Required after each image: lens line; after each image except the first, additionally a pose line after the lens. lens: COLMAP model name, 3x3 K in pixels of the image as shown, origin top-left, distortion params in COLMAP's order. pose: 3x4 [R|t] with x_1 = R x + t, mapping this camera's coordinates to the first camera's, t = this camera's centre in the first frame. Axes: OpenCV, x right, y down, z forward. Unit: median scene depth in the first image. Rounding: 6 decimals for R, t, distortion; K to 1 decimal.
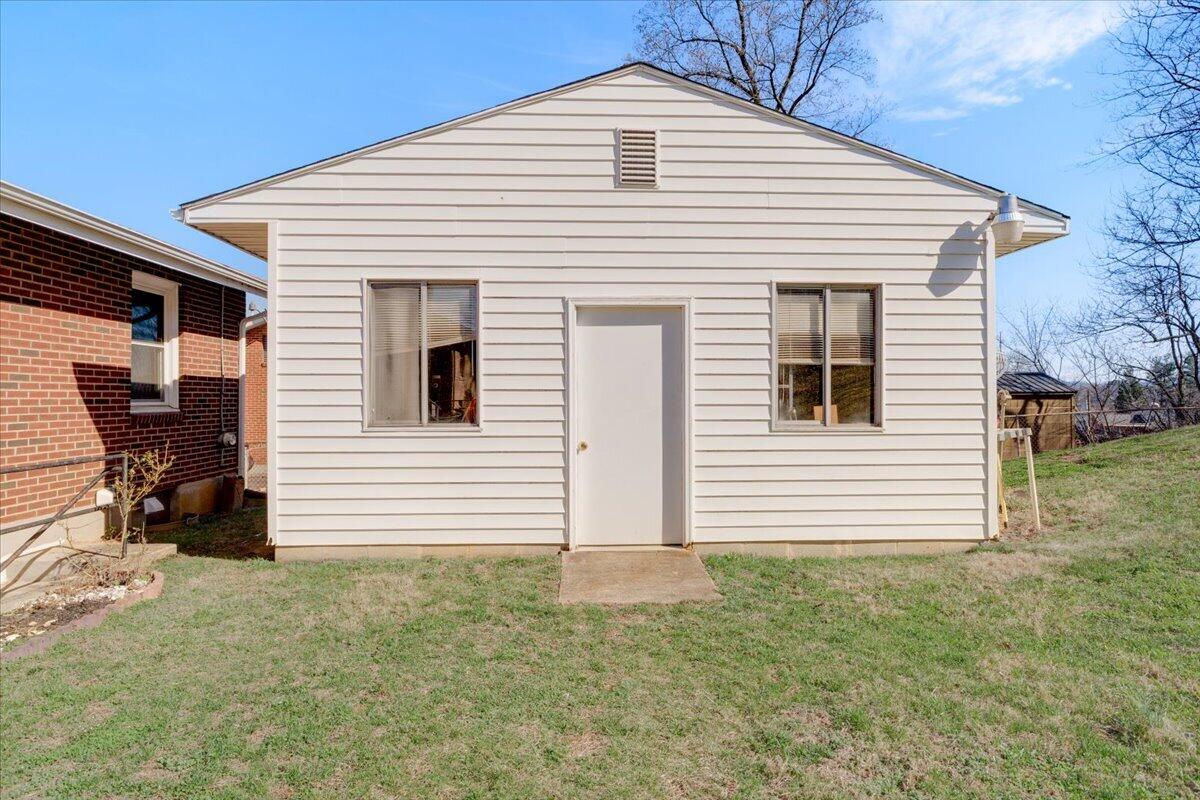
lens RADIAL K [[660.8, 0, 583.6], [0, 660.8, 395.3], [0, 0, 1]] dist [0.002013, 0.000301]
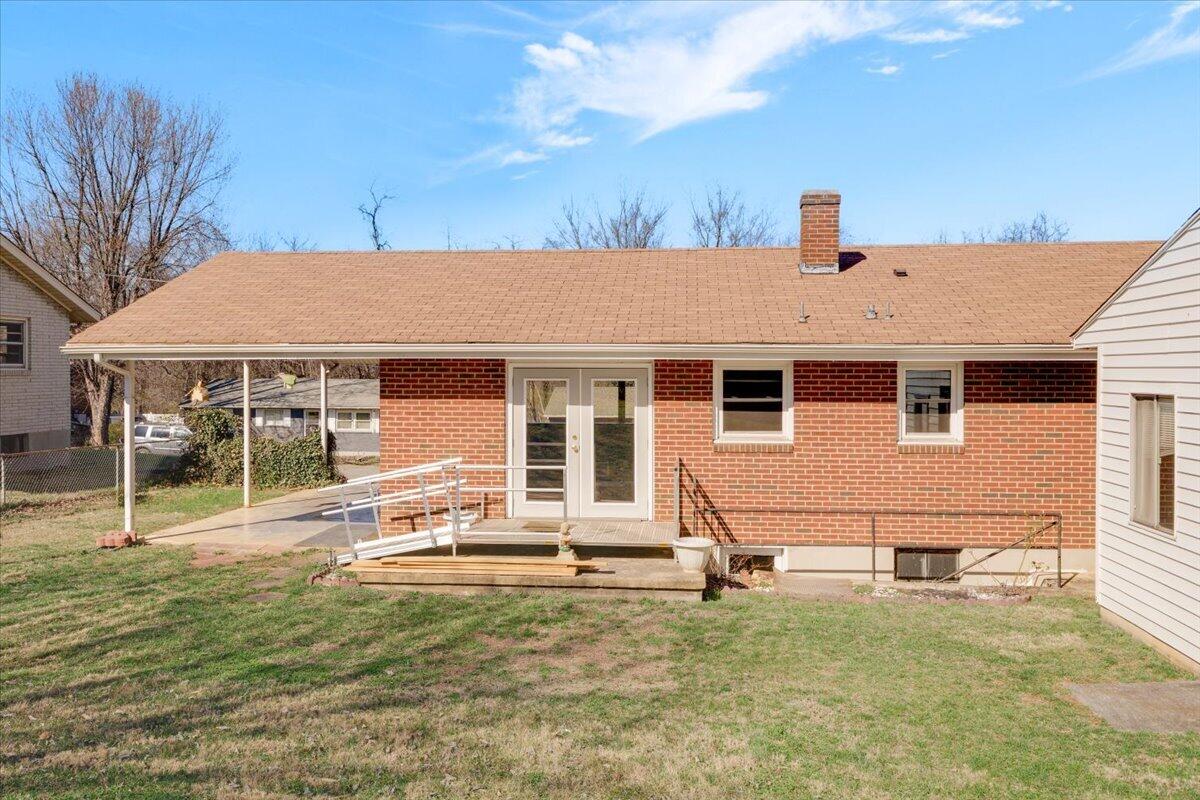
lens RADIAL K [[830.0, 0, 602.5], [0, 830.0, 386.7], [0, 0, 1]] dist [0.012532, 0.003983]
pose [[-0.119285, -0.003238, -0.992855, 1.244489], [-0.023725, 0.999718, -0.000410, -0.166098], [0.992577, 0.023507, -0.119328, 0.266104]]
